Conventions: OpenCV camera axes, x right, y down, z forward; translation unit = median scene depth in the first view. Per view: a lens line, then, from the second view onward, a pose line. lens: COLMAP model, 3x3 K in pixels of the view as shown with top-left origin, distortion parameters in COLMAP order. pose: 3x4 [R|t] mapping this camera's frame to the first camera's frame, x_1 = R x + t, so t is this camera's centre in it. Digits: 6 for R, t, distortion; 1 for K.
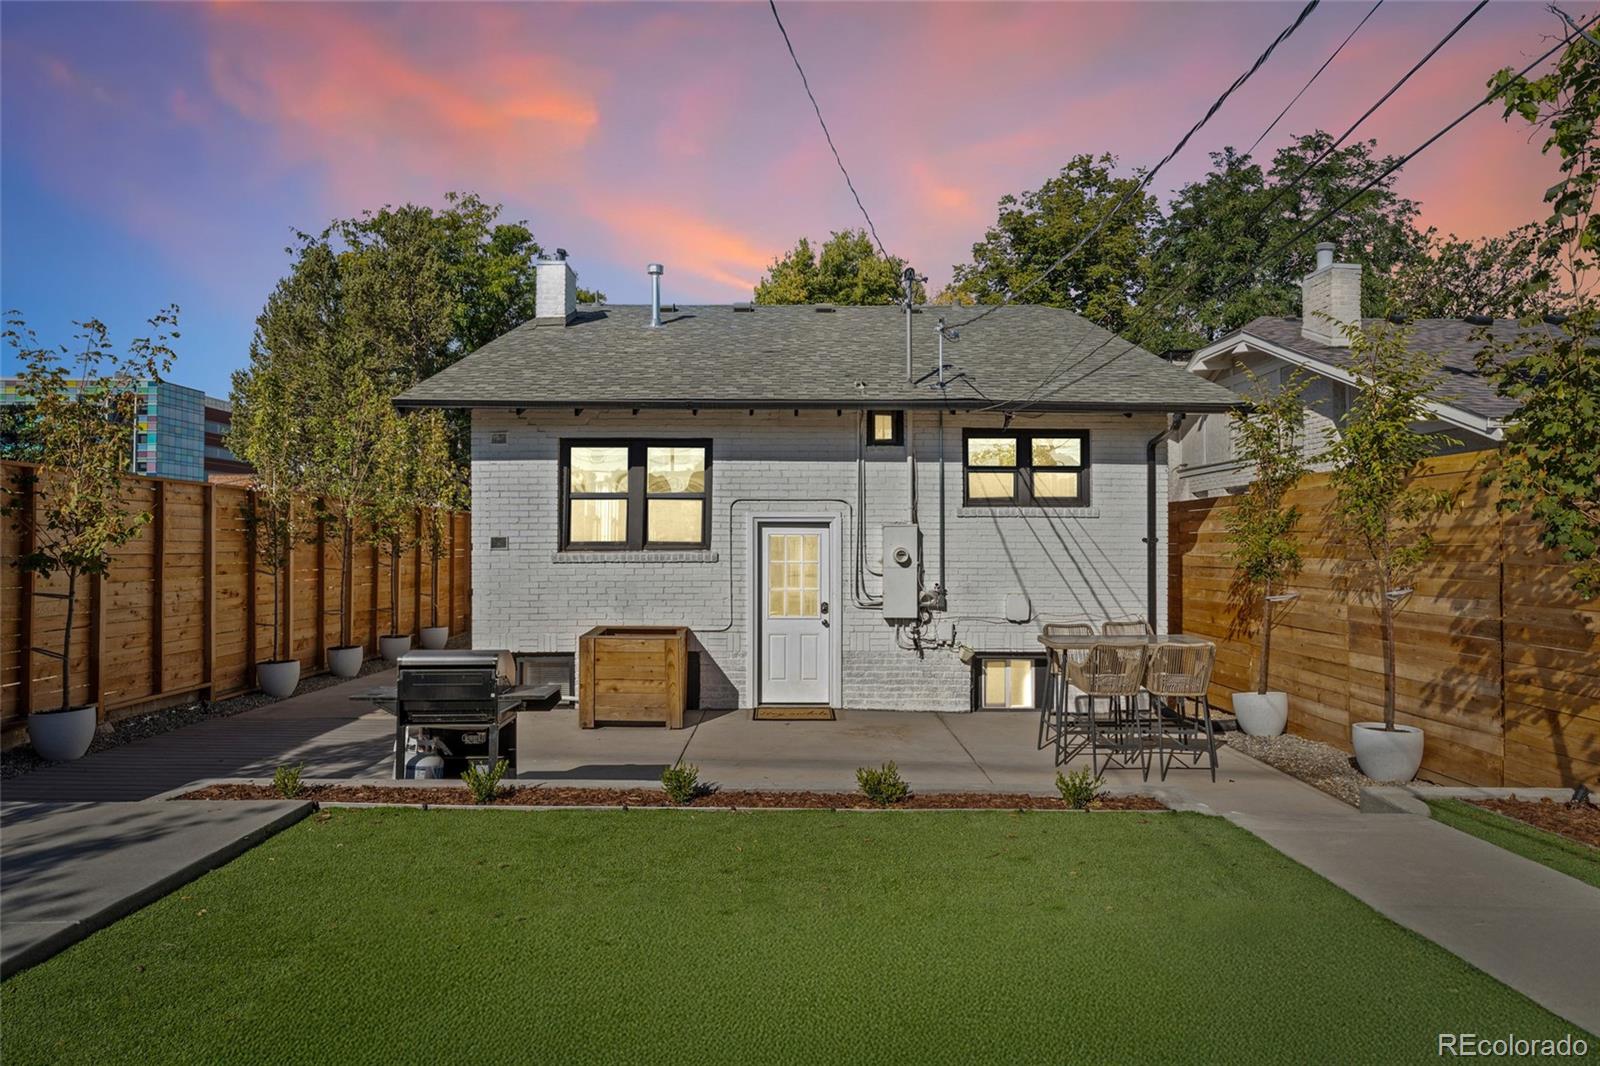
lens RADIAL K [[976.2, 0, 800.7], [0, 976.2, 530.8], [0, 0, 1]] dist [-0.002187, -0.000608]
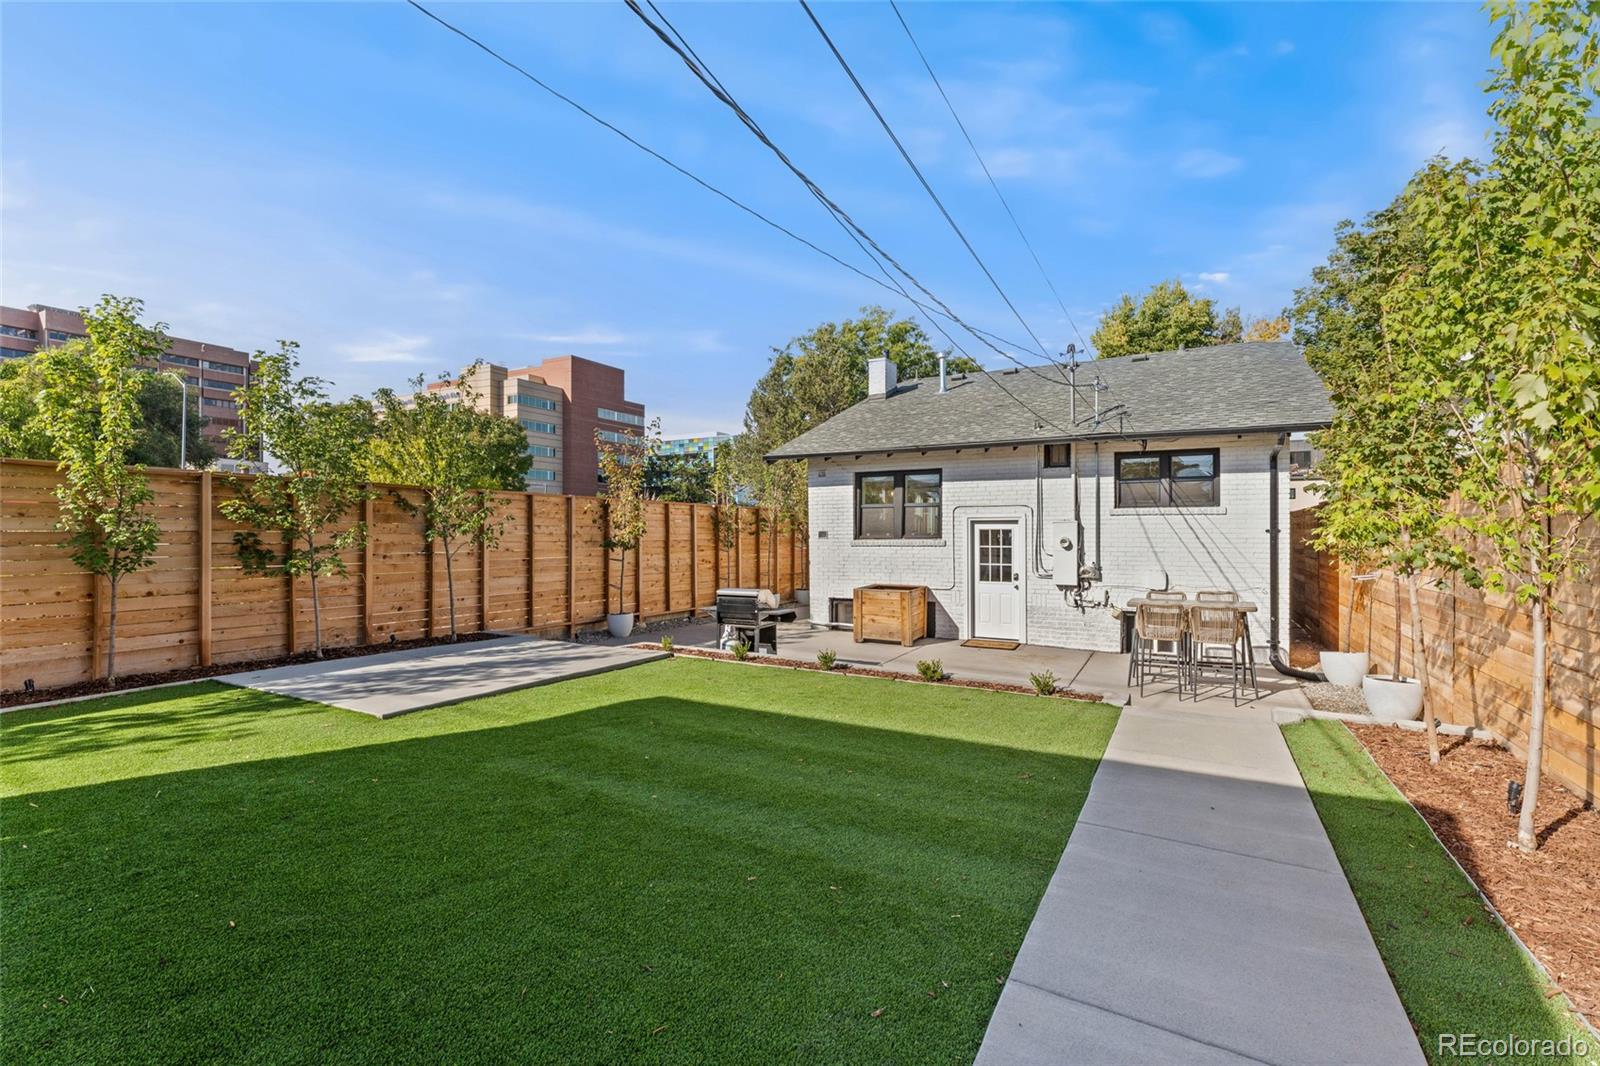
lens RADIAL K [[725.4, 0, 795.7], [0, 725.4, 536.9], [0, 0, 1]] dist [-0.000257, -0.000133]
pose [[0.868019, -0.000663, -0.496530, 0.287767], [0.009826, 0.999826, 0.015842, -0.004272], [0.496433, -0.018630, 0.867875, -0.144570]]
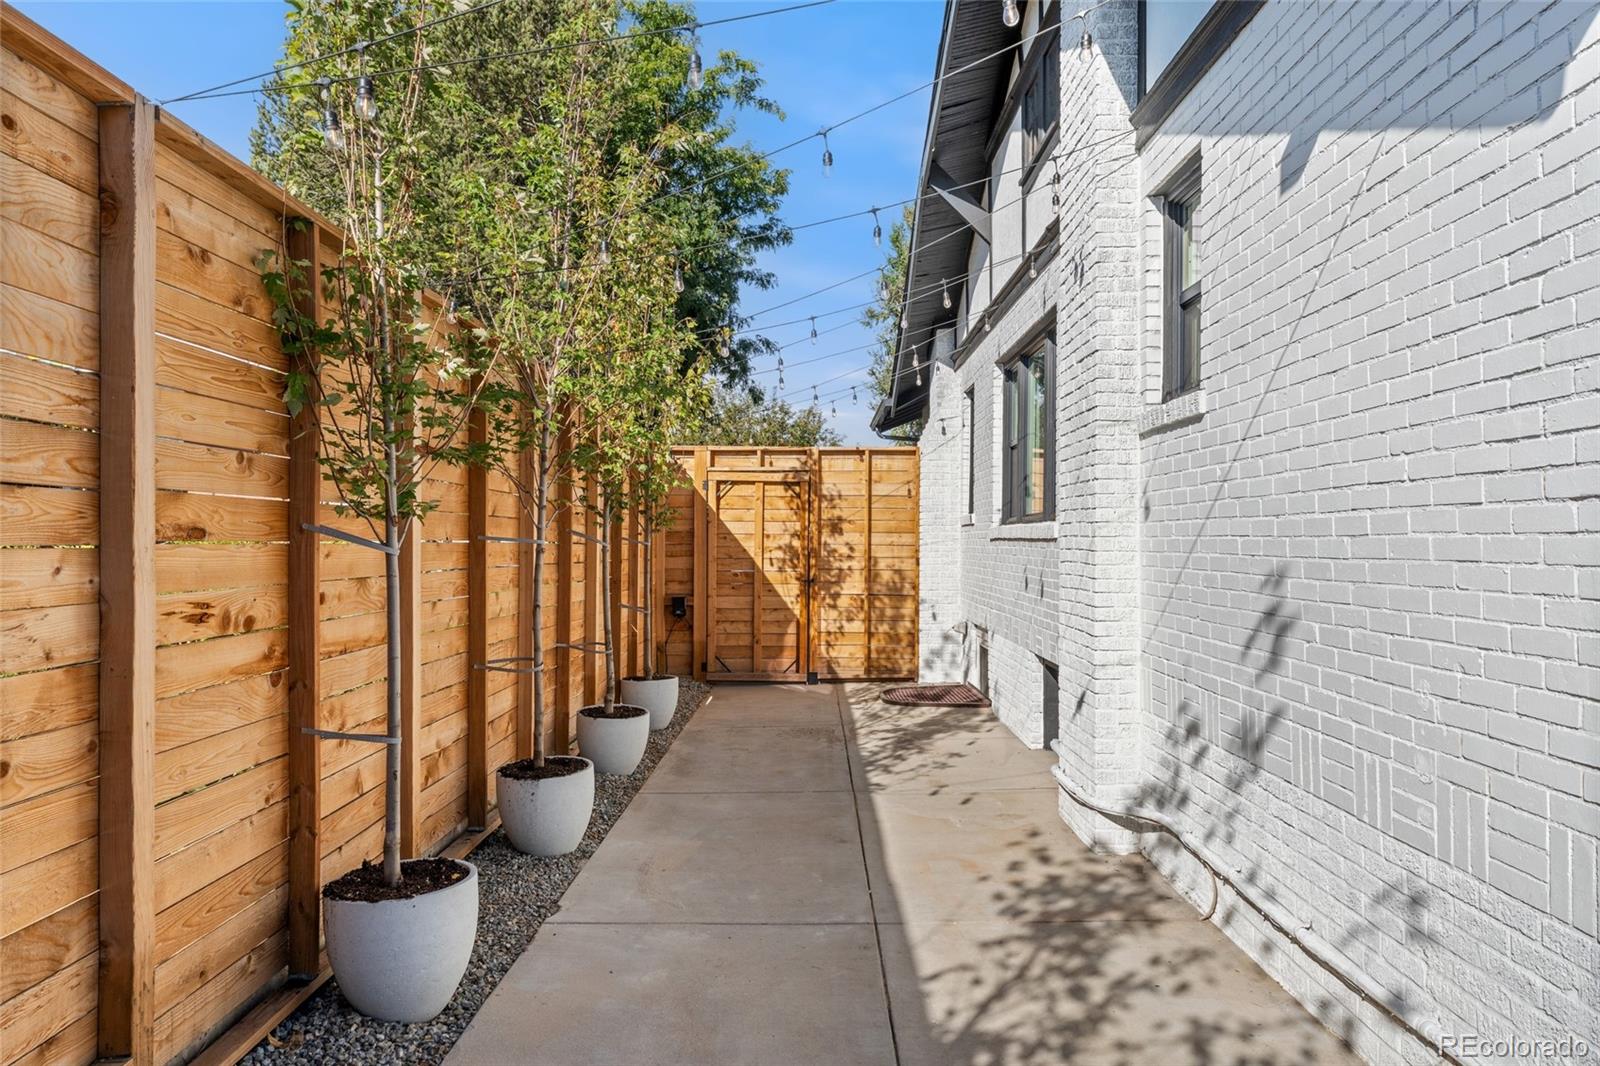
lens RADIAL K [[1071.1, 0, 803.4], [0, 1071.1, 532.8], [0, 0, 1]] dist [-0.000471, -0.001561]
pose [[0.999676, 0.001731, -0.025382, -0.474840], [-0.001619, 0.999989, 0.004421, 0.045111], [0.025389, -0.004378, 0.999668, 0.807995]]
